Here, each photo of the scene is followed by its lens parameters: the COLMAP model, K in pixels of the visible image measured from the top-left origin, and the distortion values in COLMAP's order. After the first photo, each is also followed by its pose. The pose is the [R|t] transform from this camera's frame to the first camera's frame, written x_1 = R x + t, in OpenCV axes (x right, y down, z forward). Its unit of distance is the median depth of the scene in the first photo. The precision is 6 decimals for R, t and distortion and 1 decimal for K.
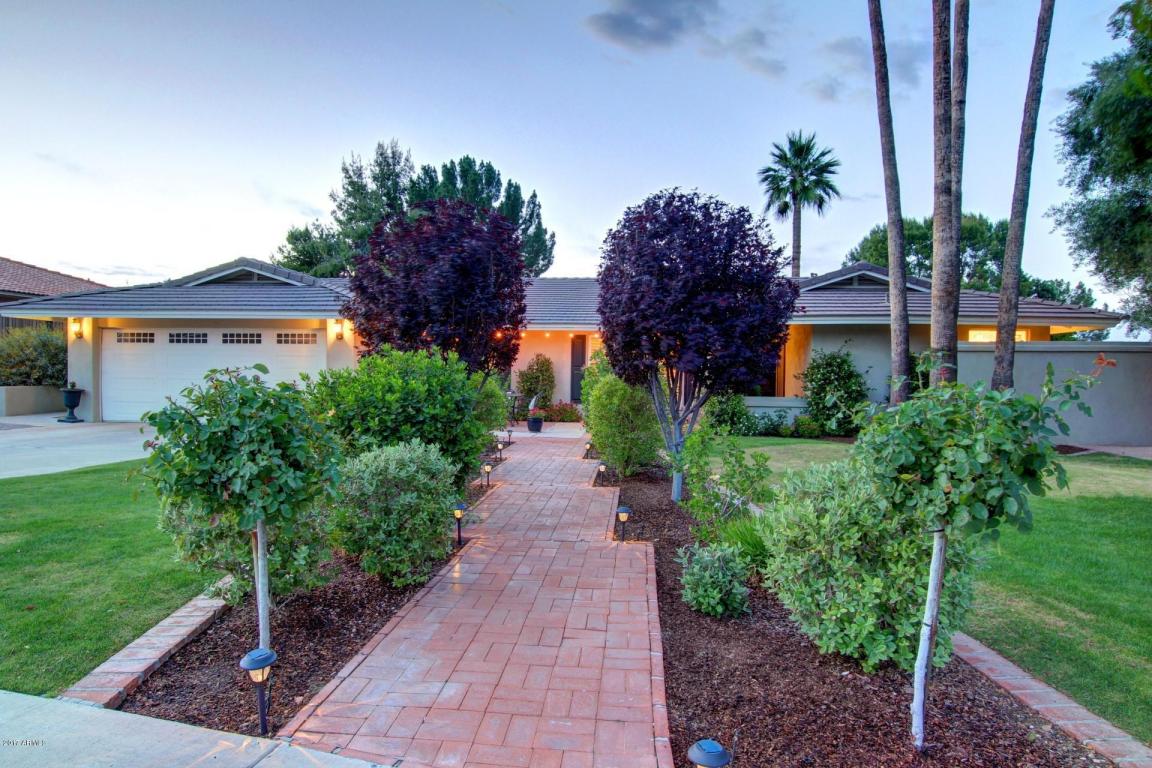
lens RADIAL K [[613.2, 0, 576.0], [0, 613.2, 384.0], [0, 0, 1]] dist [-0.001047, -0.000052]
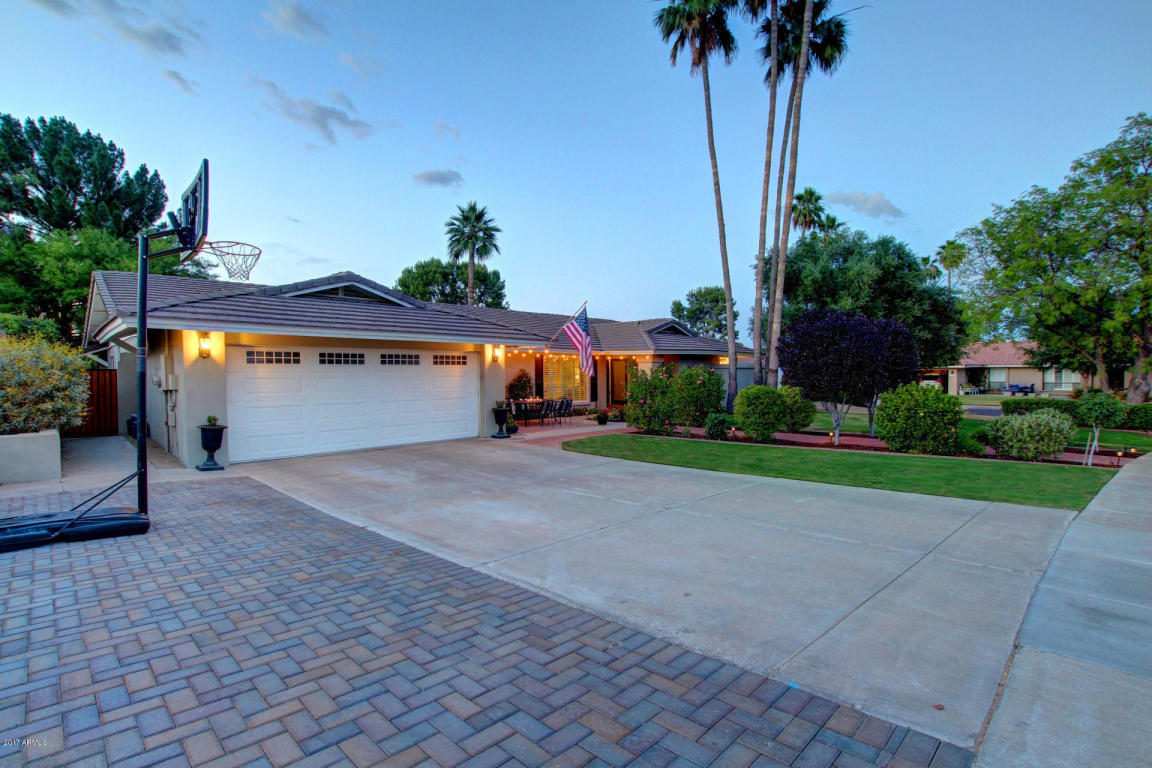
lens RADIAL K [[563.3, 0, 576.0], [0, 563.3, 384.0], [0, 0, 1]] dist [0.000497, 0.000006]
pose [[0.632059, -0.026619, 0.774463, -1.053828], [0.043773, 0.999041, -0.001386, -0.021749], [-0.773683, 0.034777, 0.632618, 0.216330]]
